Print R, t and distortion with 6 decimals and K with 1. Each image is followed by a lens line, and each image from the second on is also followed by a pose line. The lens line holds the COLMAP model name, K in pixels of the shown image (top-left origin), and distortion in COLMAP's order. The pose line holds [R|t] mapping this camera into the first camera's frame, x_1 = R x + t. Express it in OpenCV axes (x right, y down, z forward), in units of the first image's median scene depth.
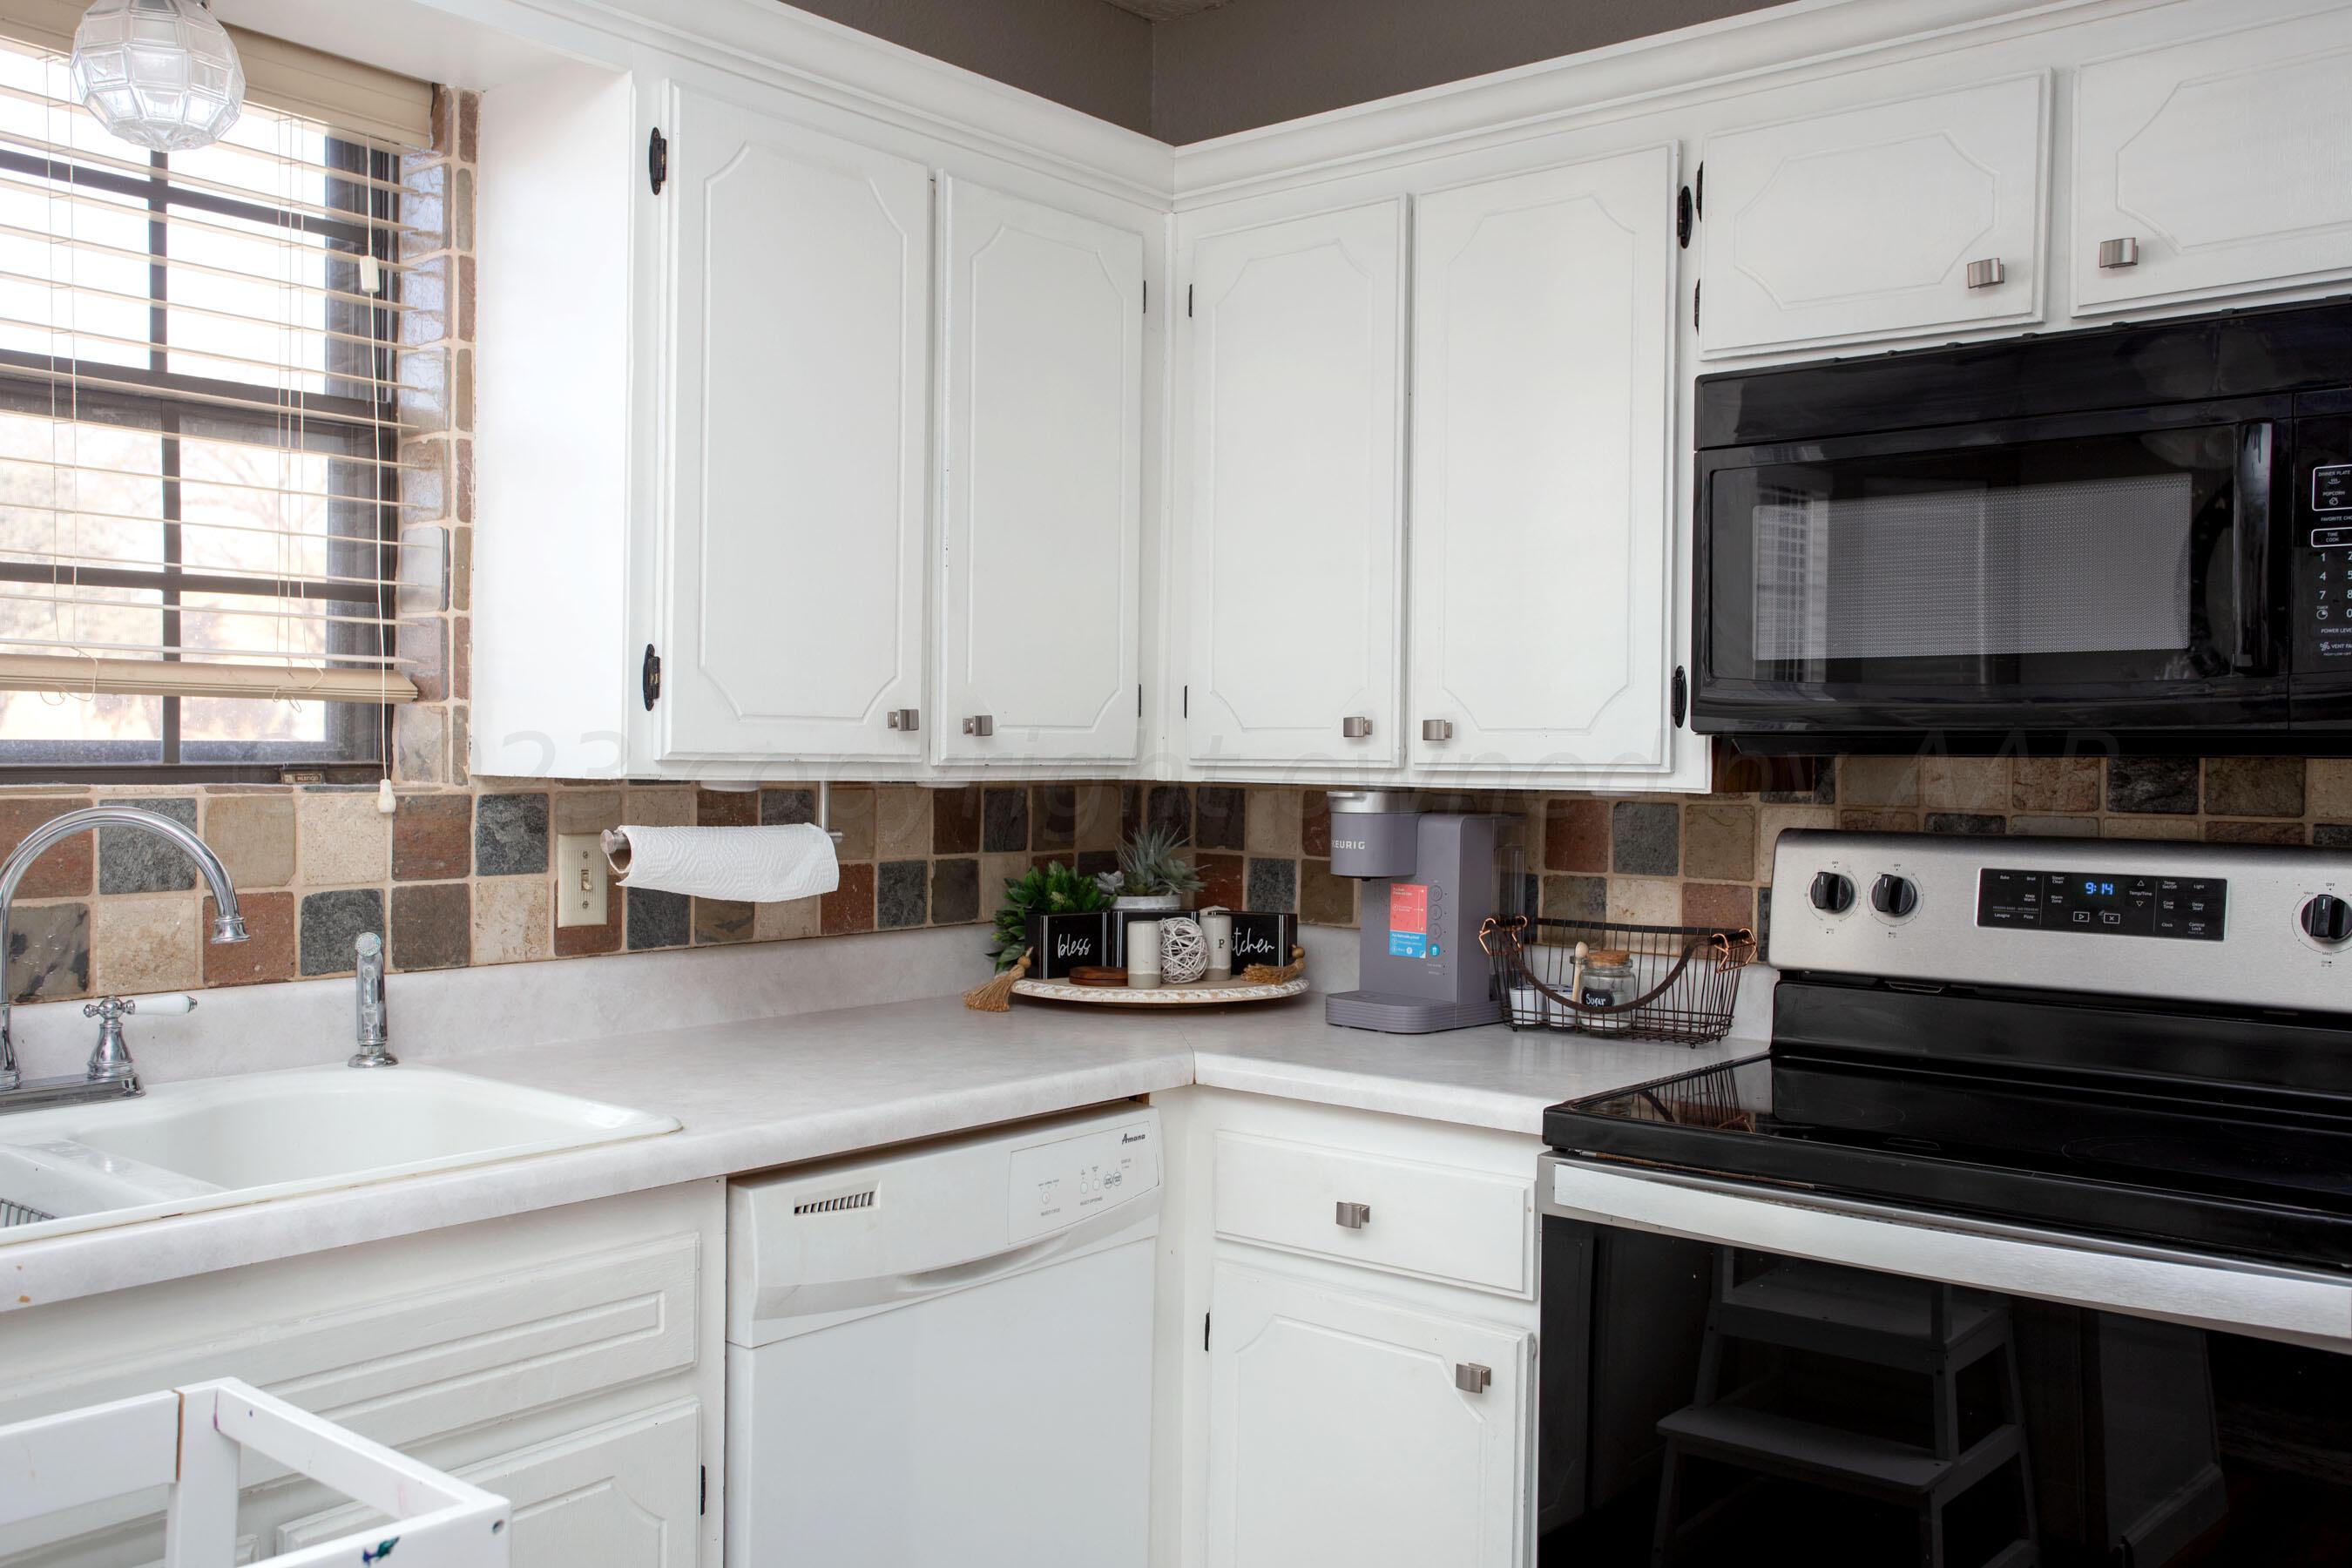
lens RADIAL K [[2072.5, 0, 1177.3], [0, 2072.5, 752.1], [0, 0, 1]] dist [0.065534, 0.006233]
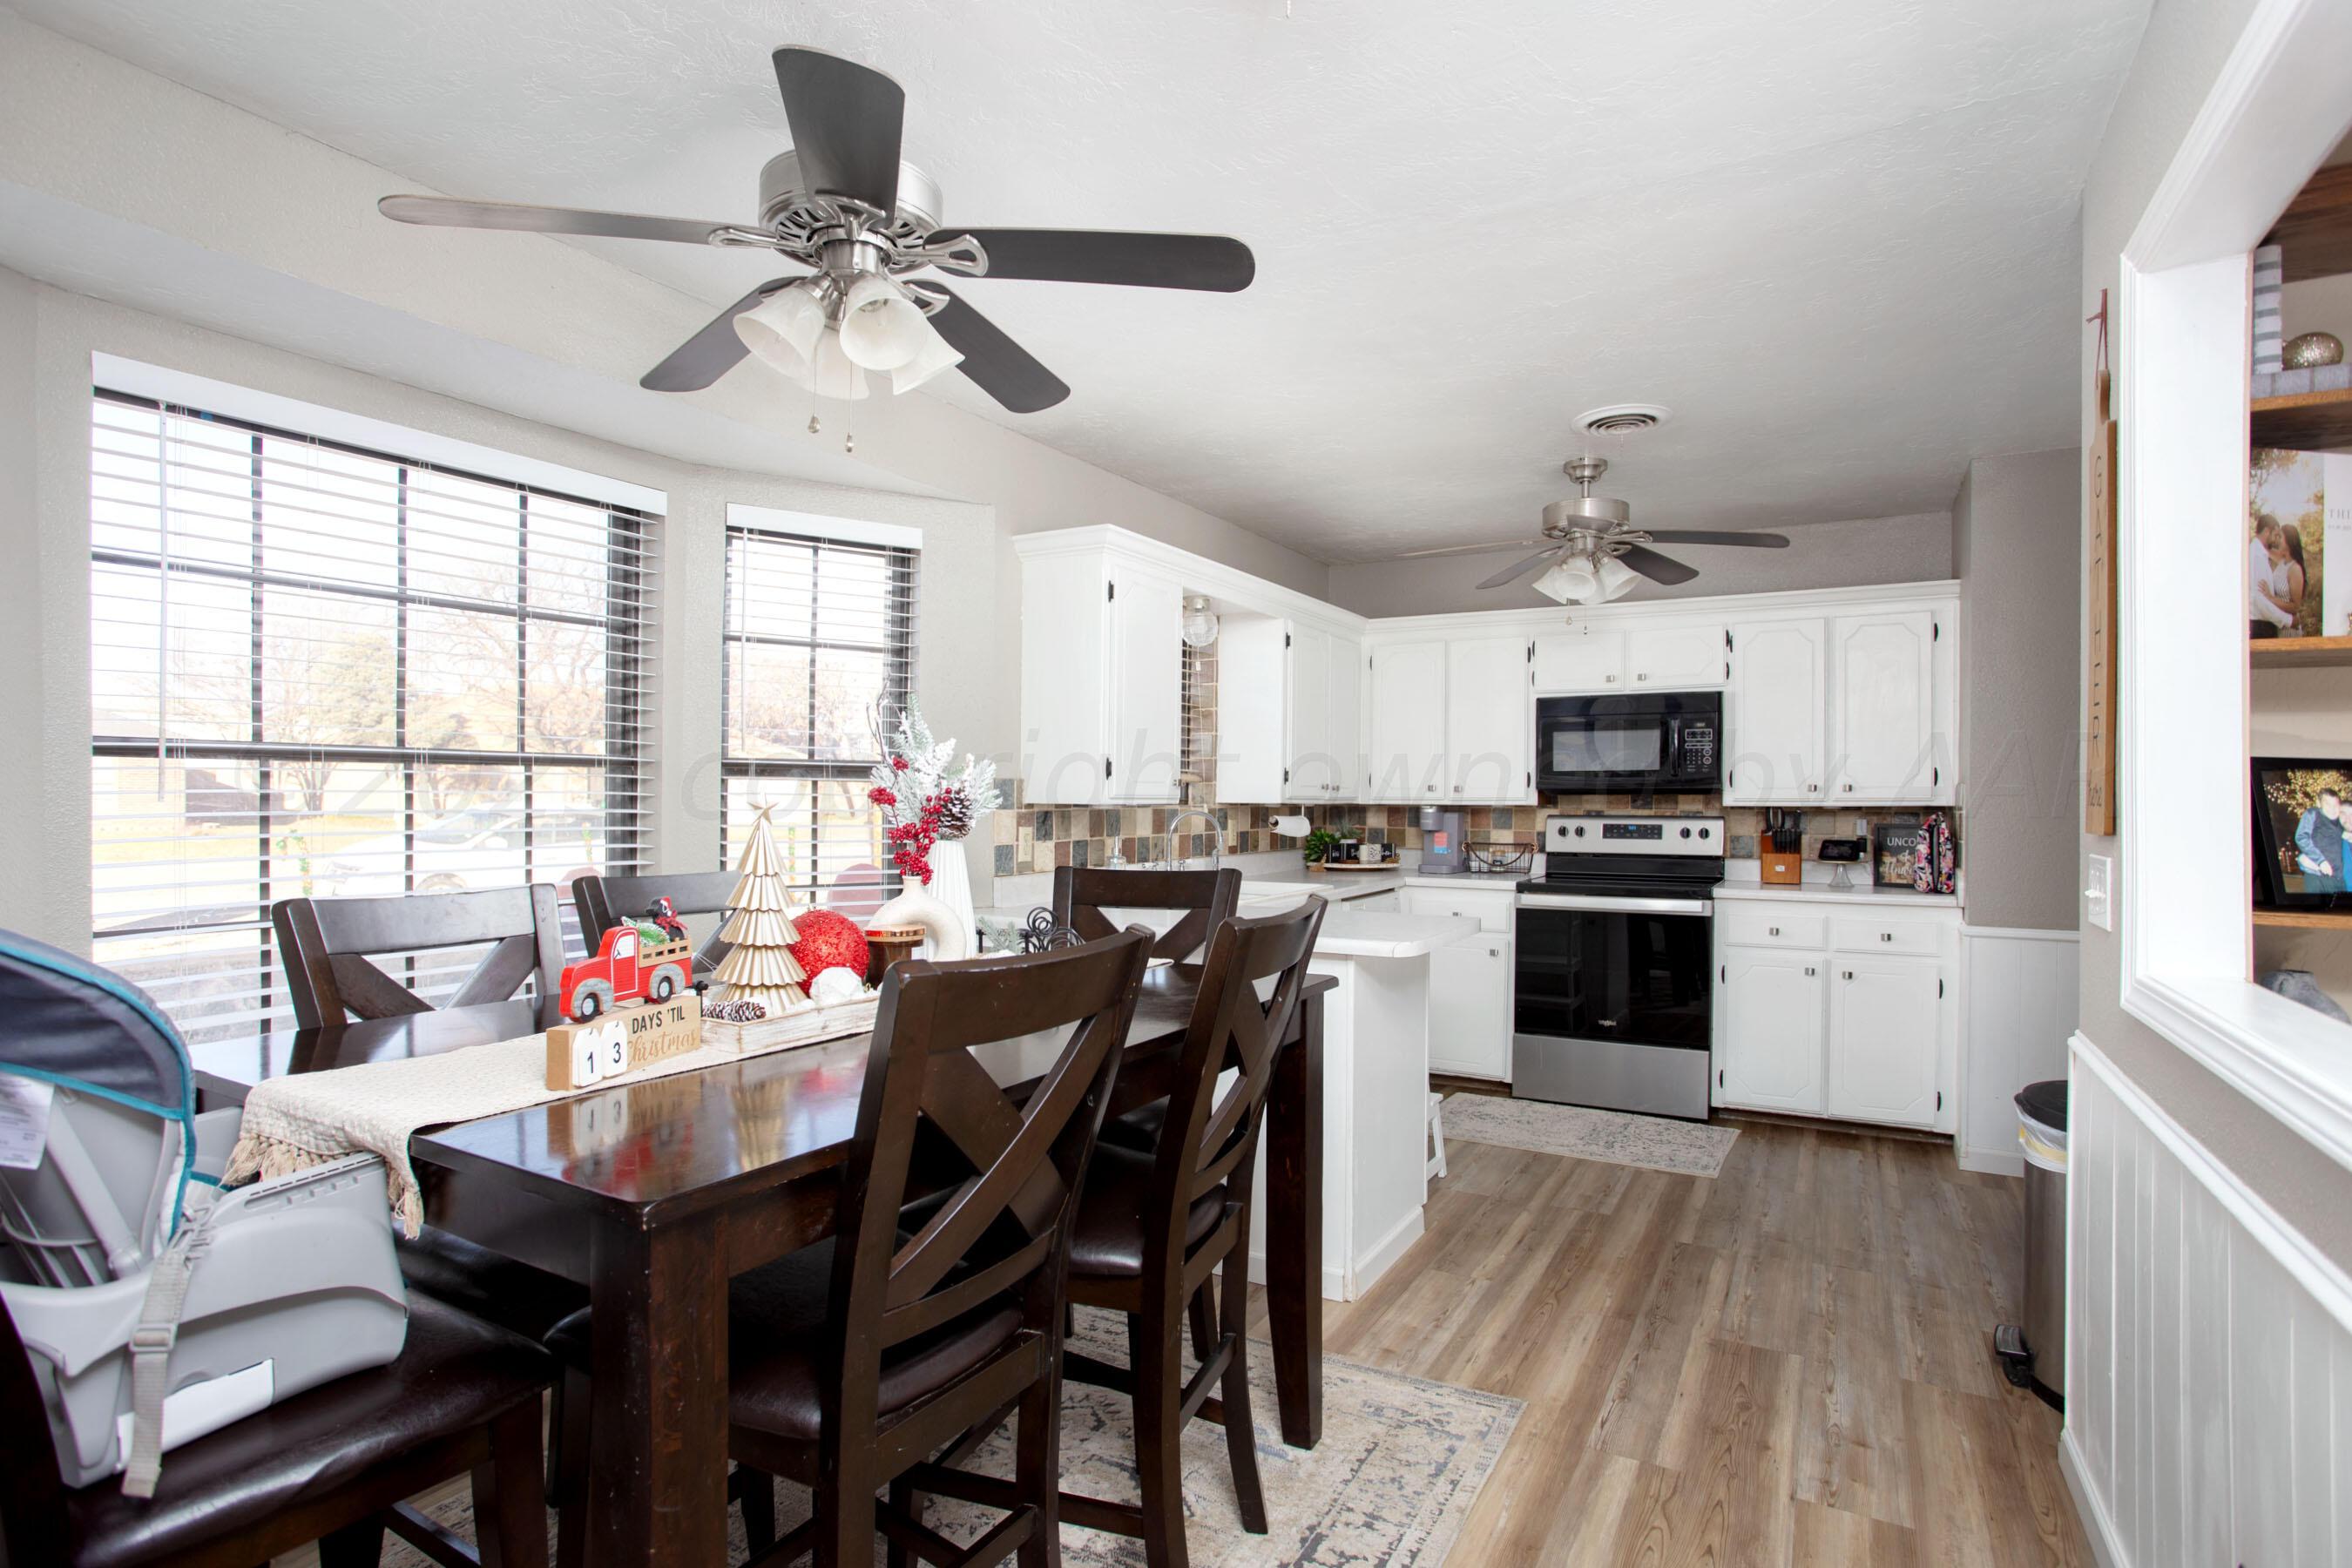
lens RADIAL K [[1222.8, 0, 1176.0], [0, 1222.8, 784.0], [0, 0, 1]] dist [0.000050, 0.000016]
pose [[0.983770, -0.005437, 0.179353, -0.767354], [0.006968, 0.999944, -0.007908, -0.005112], [-0.179300, 0.009029, 0.983753, -1.042892]]
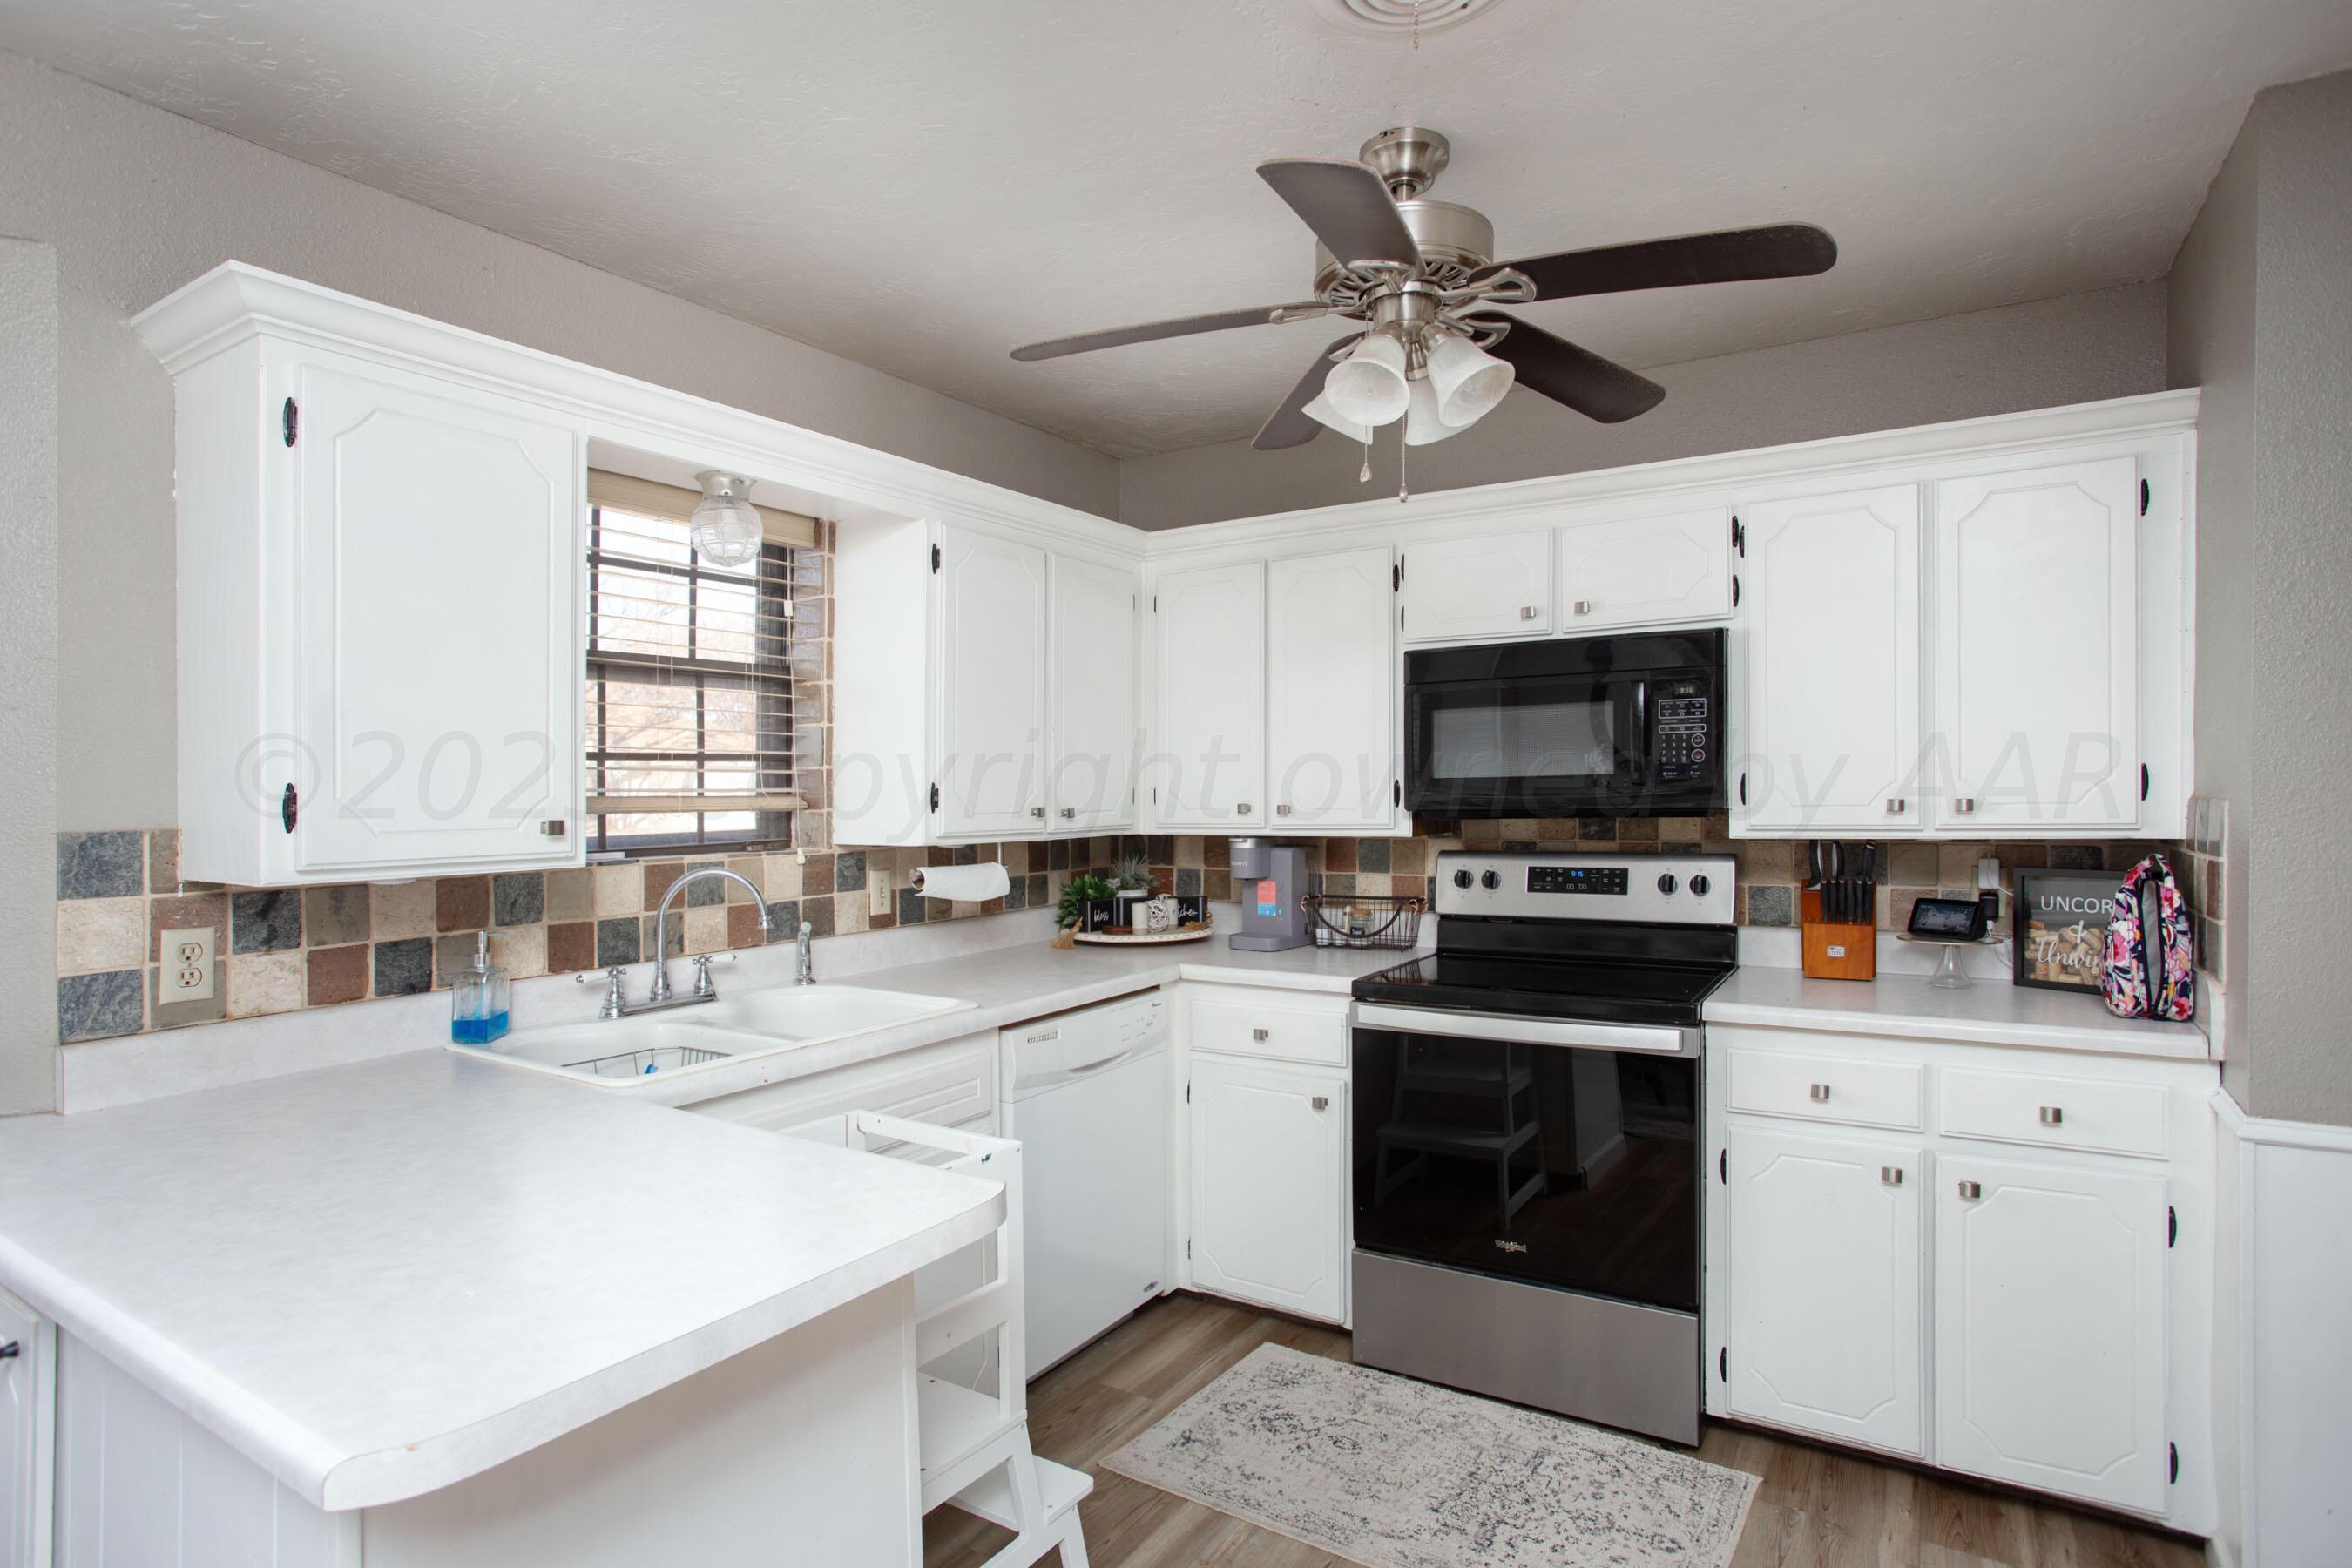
lens RADIAL K [[1234.2, 0, 1164.2], [0, 1234.2, 790.9], [0, 0, 1]] dist [-0.022524, 0.011464]
pose [[0.992394, -0.024277, 0.120684, -0.156629], [0.024262, 0.999704, 0.001601, -0.036018], [-0.120687, 0.001339, 0.992690, -0.259920]]
